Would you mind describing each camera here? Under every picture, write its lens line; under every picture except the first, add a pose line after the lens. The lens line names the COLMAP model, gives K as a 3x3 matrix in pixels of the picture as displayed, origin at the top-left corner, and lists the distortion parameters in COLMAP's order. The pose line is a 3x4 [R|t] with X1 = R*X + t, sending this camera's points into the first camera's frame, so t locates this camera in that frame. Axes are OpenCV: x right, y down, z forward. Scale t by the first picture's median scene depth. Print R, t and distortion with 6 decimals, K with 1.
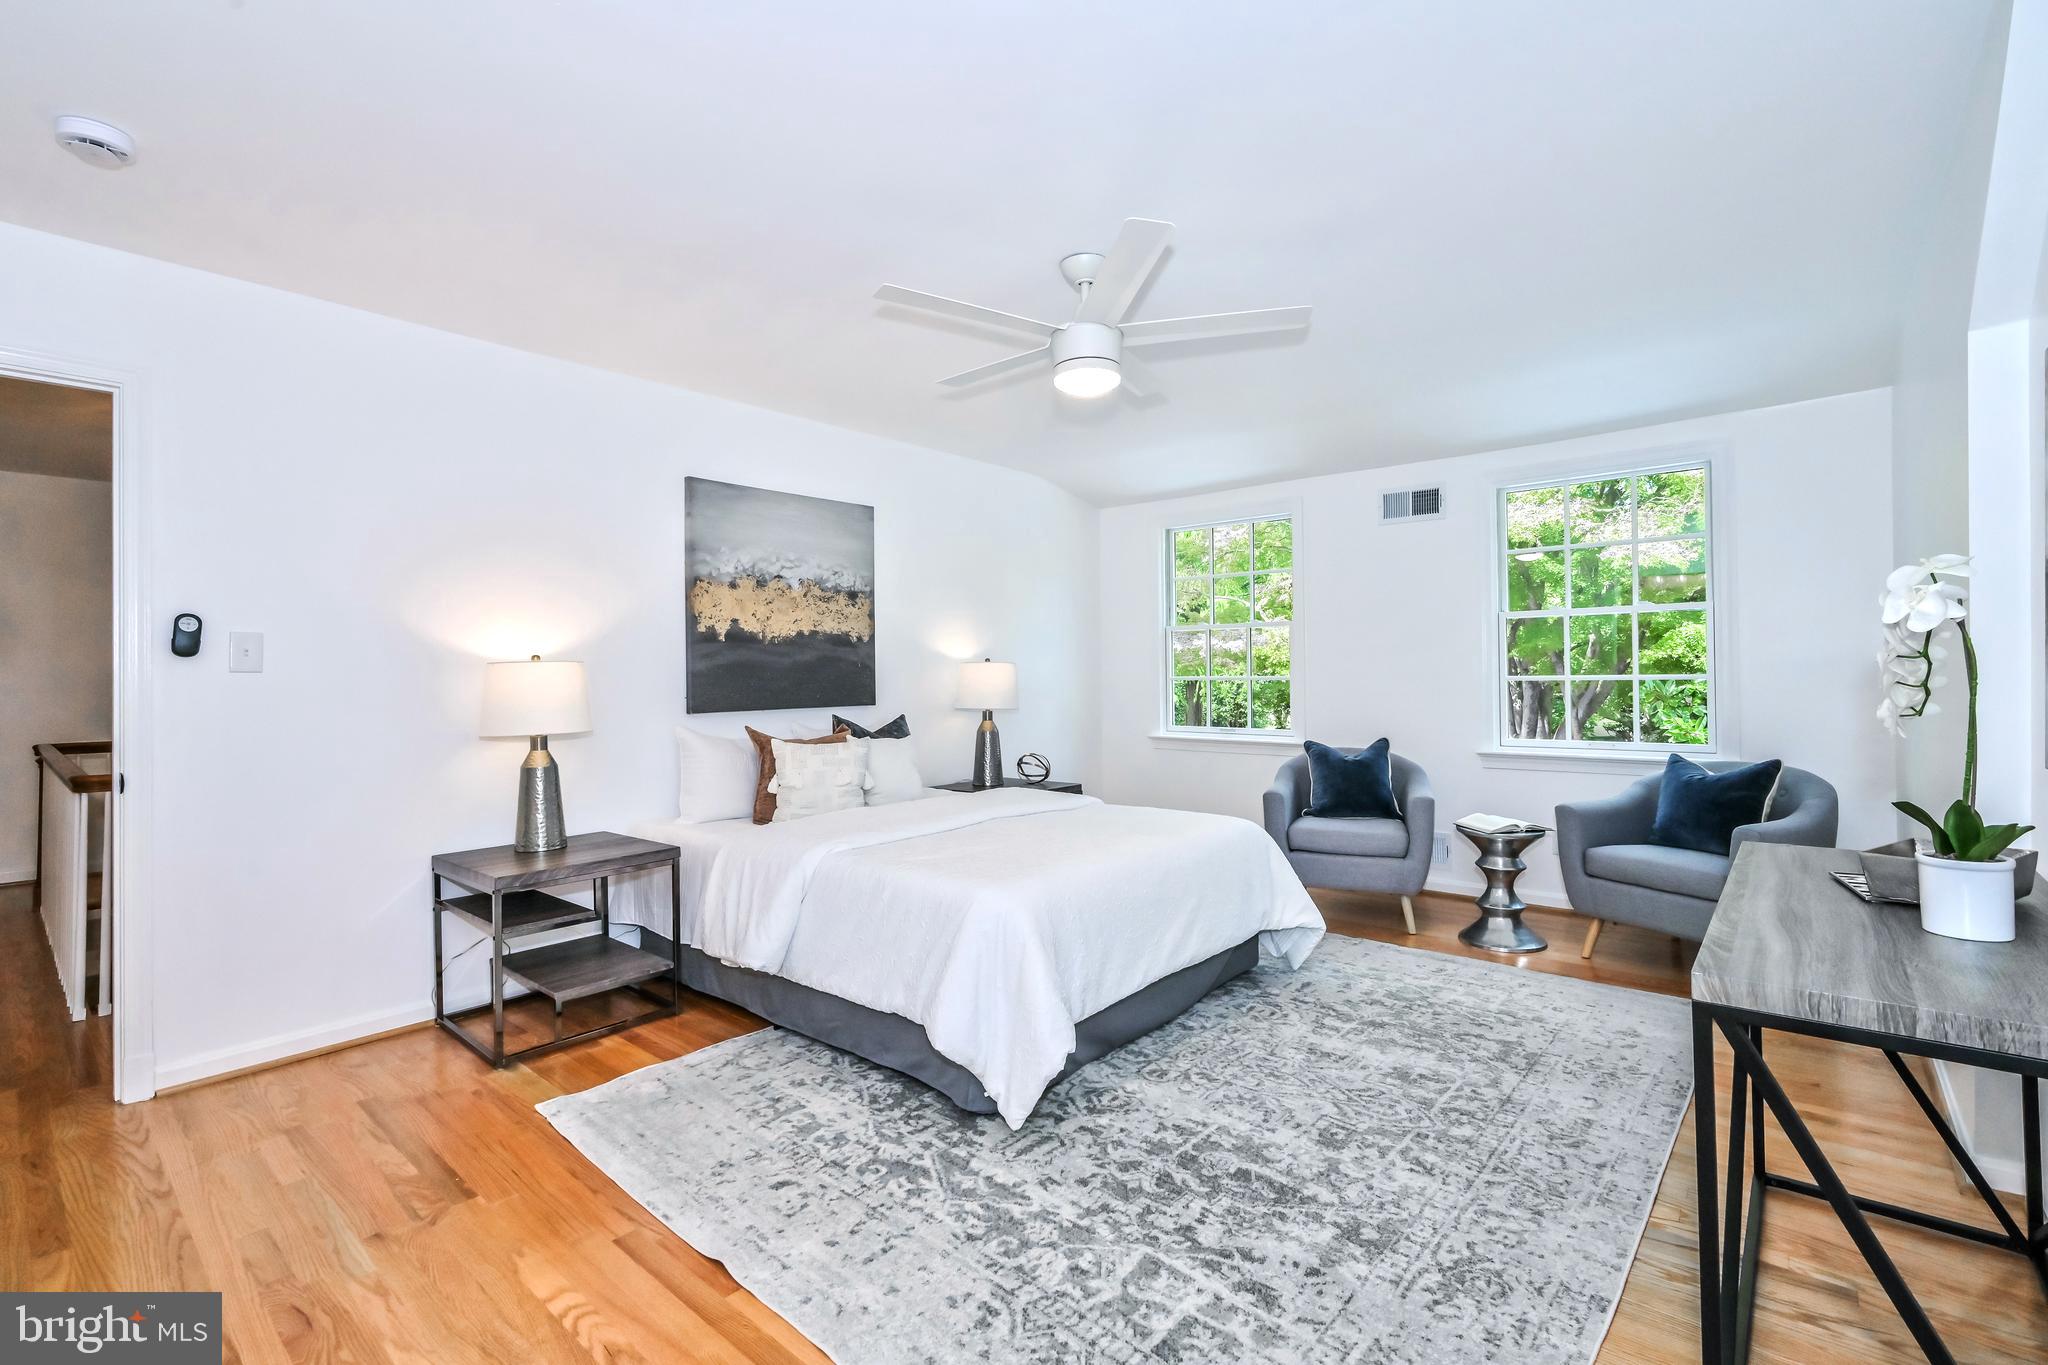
lens RADIAL K [[898.4, 0, 1024.6], [0, 898.4, 672.1], [0, 0, 1]] dist [0.000268, -0.000135]
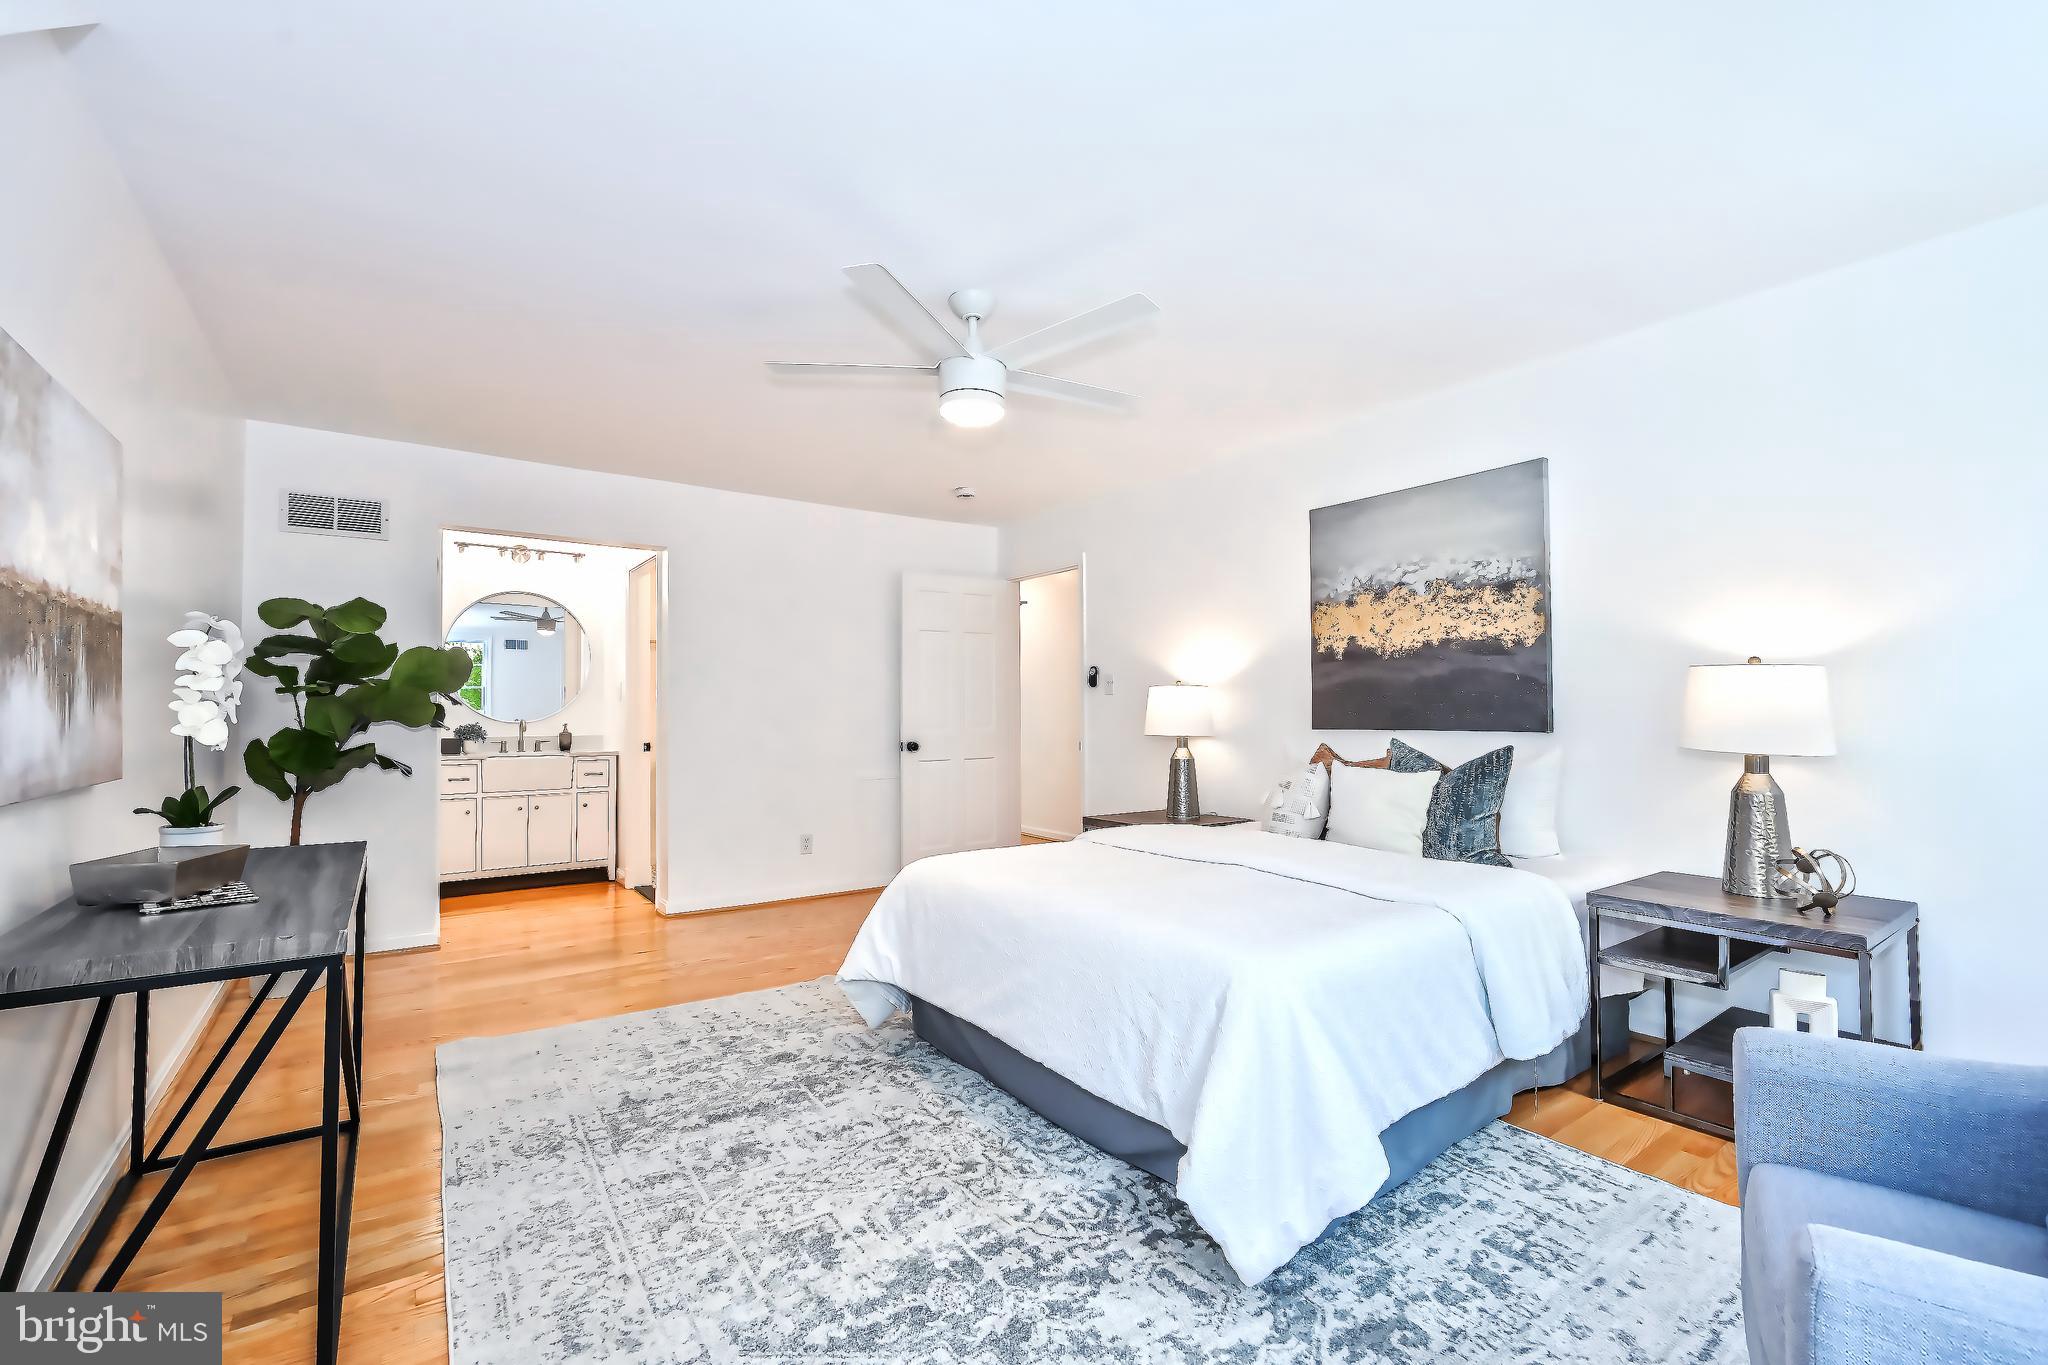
lens RADIAL K [[861.5, 0, 1024.0], [0, 861.5, 682.5], [0, 0, 1]] dist [-0.000089, -0.000014]
pose [[-0.218038, -0.009518, -0.975894, 0.701237], [0.019186, 0.999717, -0.014037, -0.001648], [0.975752, -0.021784, -0.217794, 0.865914]]
